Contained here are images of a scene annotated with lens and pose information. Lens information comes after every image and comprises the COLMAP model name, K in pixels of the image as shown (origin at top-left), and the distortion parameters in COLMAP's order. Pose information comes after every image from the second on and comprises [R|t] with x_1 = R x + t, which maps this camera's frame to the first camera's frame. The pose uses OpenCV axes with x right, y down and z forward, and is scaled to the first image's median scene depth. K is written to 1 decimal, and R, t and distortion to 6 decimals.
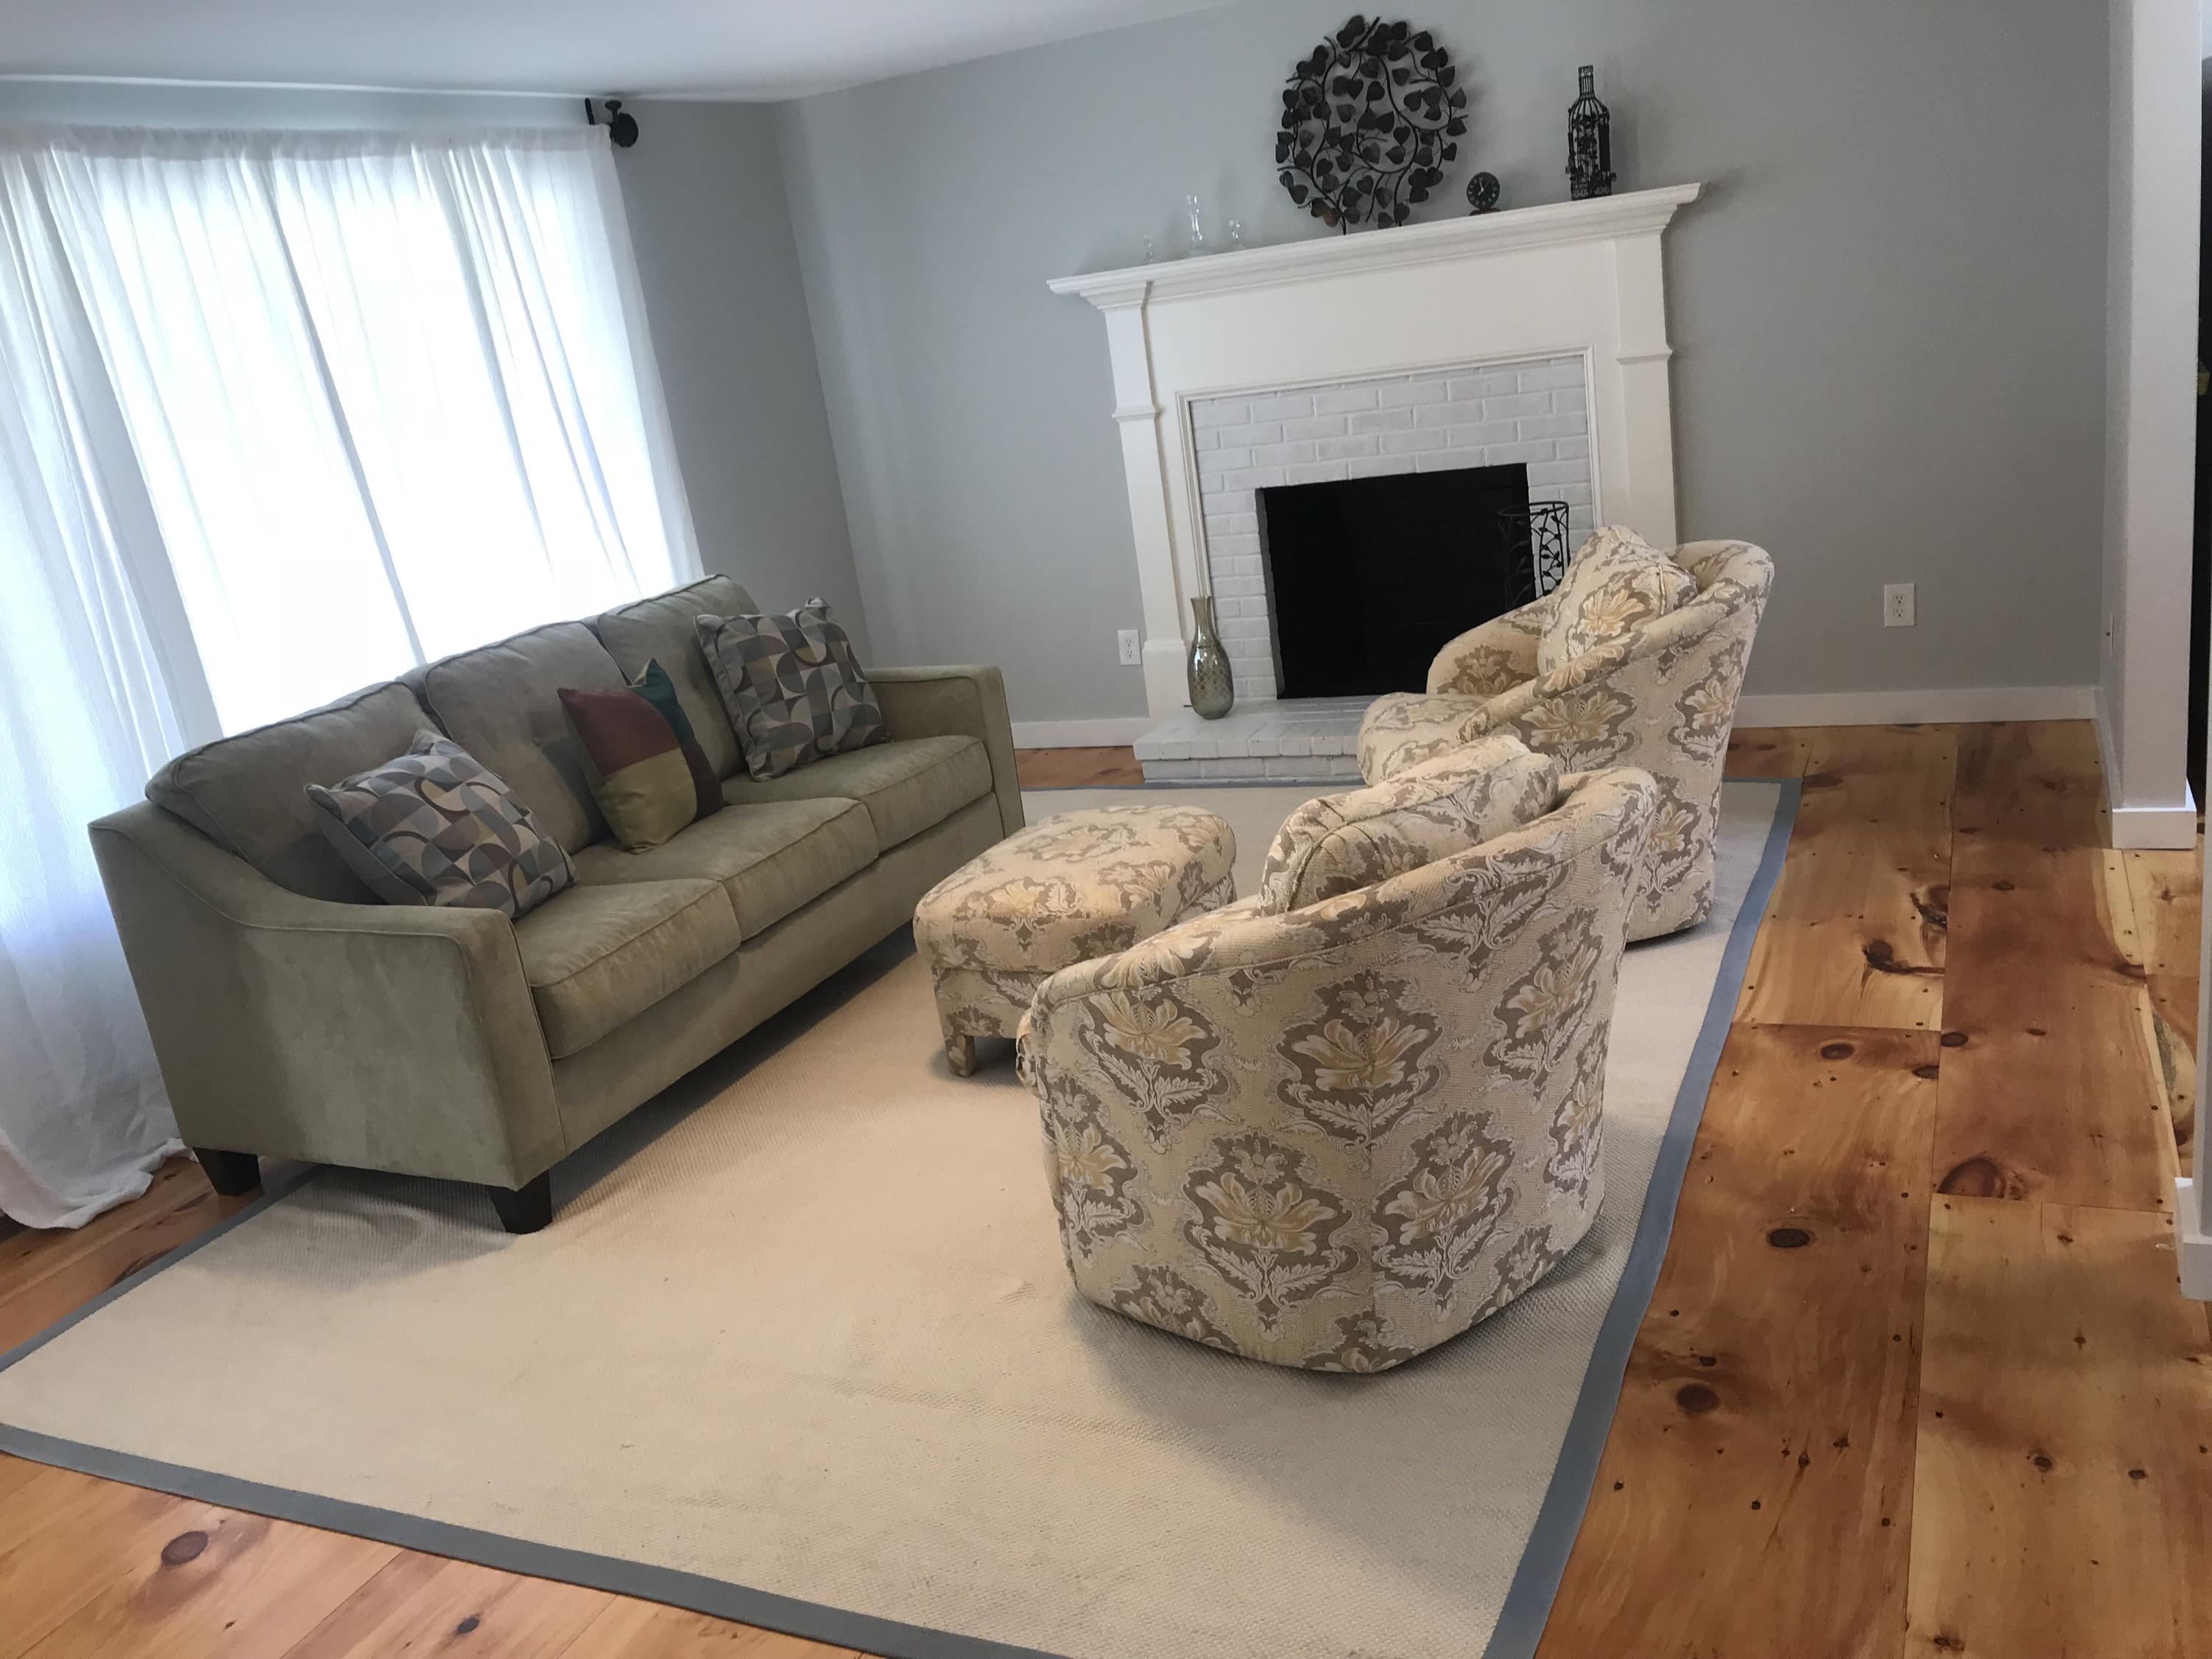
lens RADIAL K [[1817.0, 0, 1083.3], [0, 1817.0, 820.6], [0, 0, 1]] dist [0.033046, -0.055508]
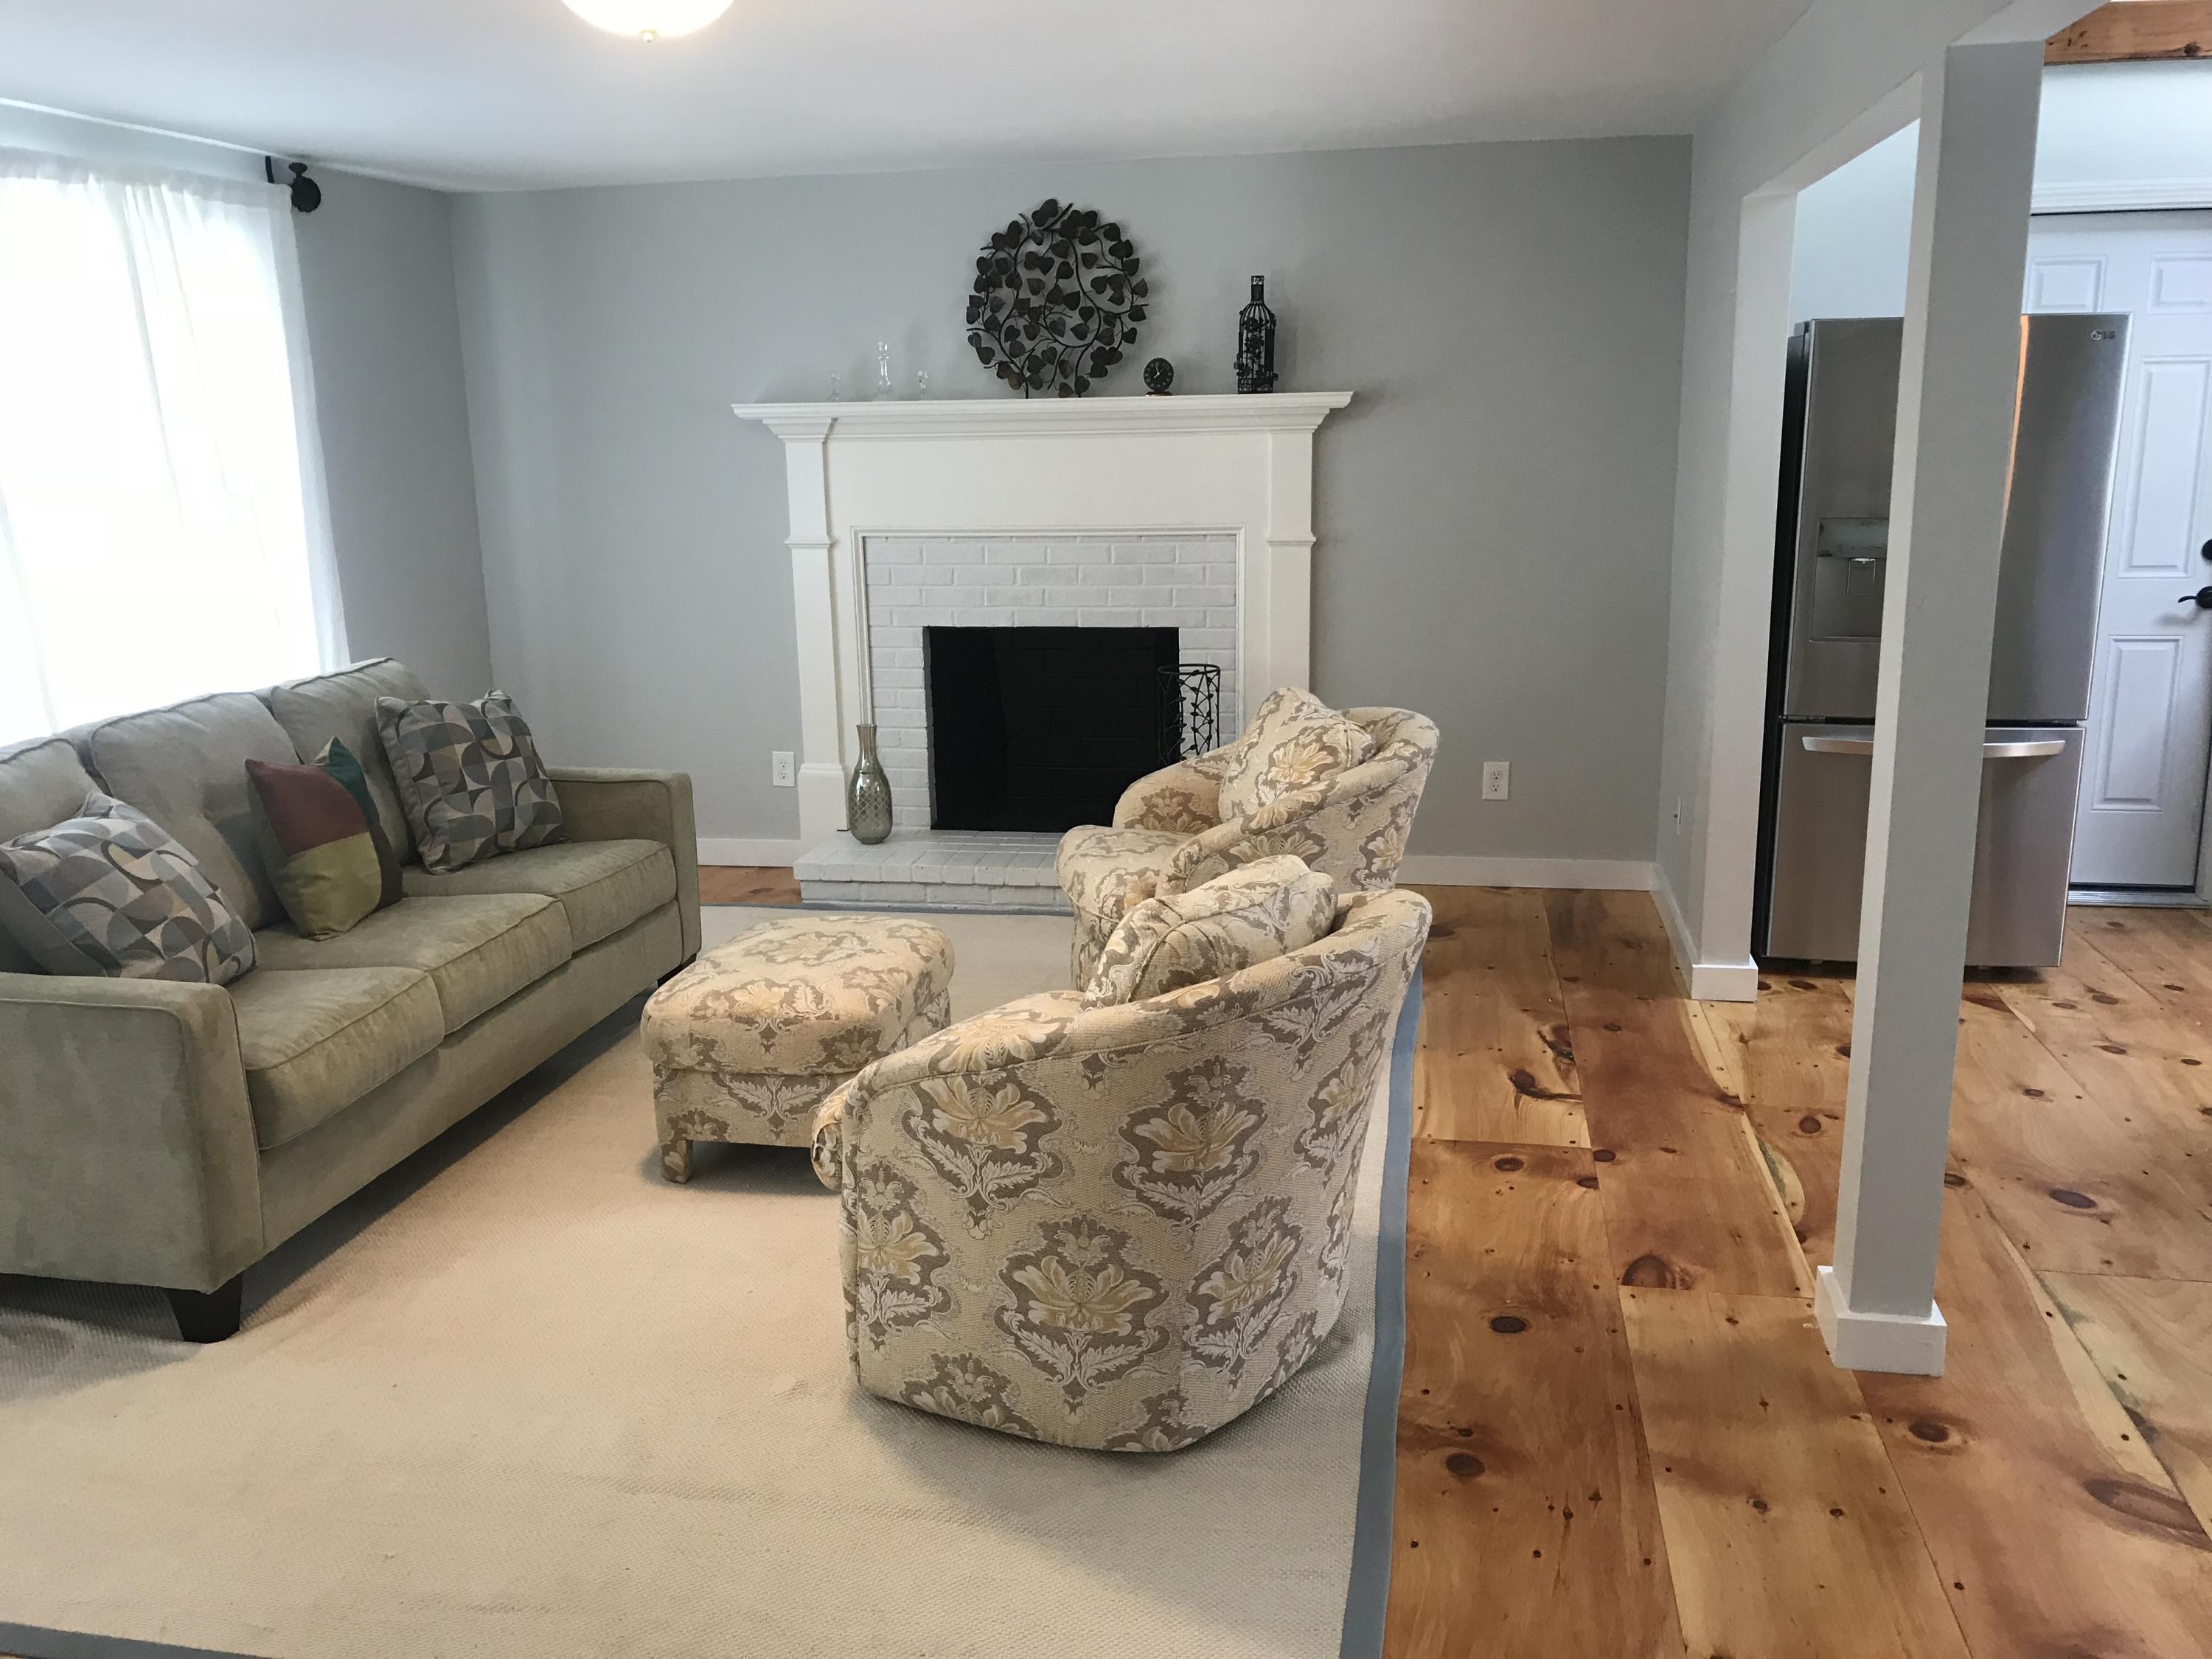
lens RADIAL K [[1817.0, 0, 1083.9], [0, 1817.0, 827.4], [0, 0, 1]] dist [0.033046, -0.055508]
pose [[0.962087, 0.065535, 0.264752, -0.126352], [-0.043749, 0.995215, -0.087368, 0.026659], [-0.269211, 0.072473, 0.960351, -0.011368]]
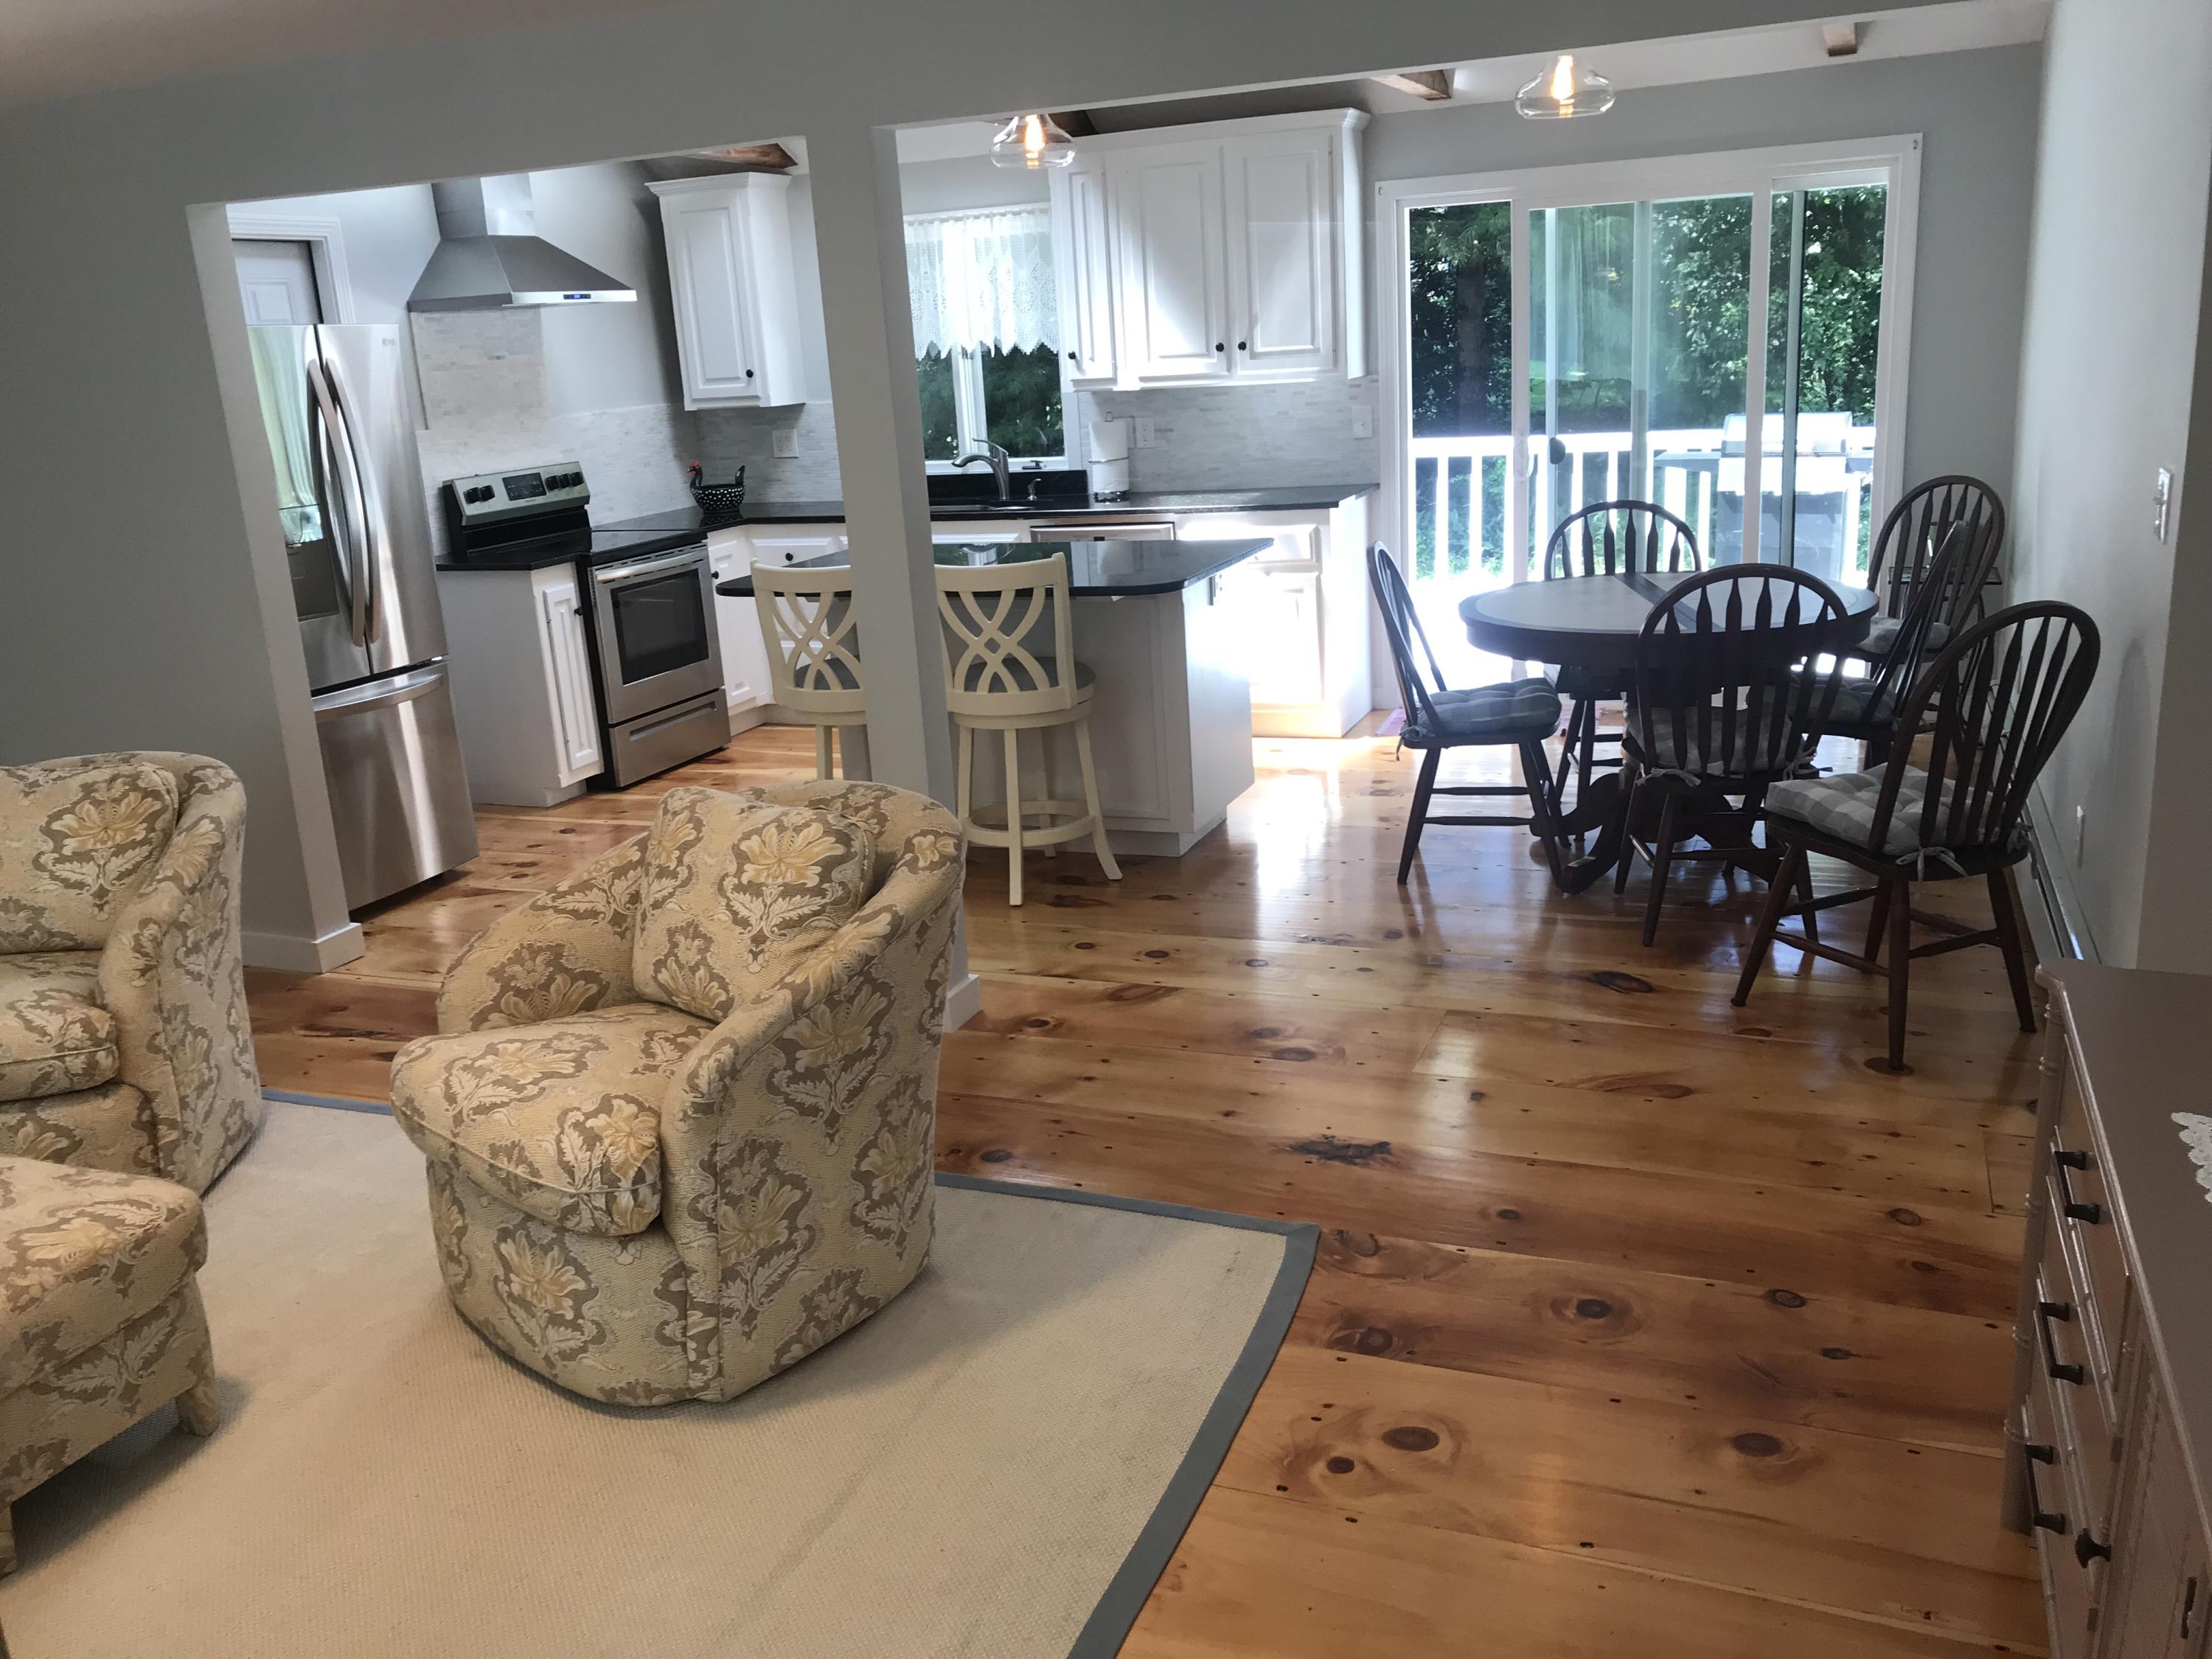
lens RADIAL K [[1817.0, 0, 1082.9], [0, 1817.0, 826.0], [0, 0, 1]] dist [0.033046, -0.055508]
pose [[-0.047845, -0.116879, 0.991993, -0.693165], [0.343698, 0.930559, 0.126218, -0.058781], [-0.937861, 0.346985, -0.004352, 0.537524]]
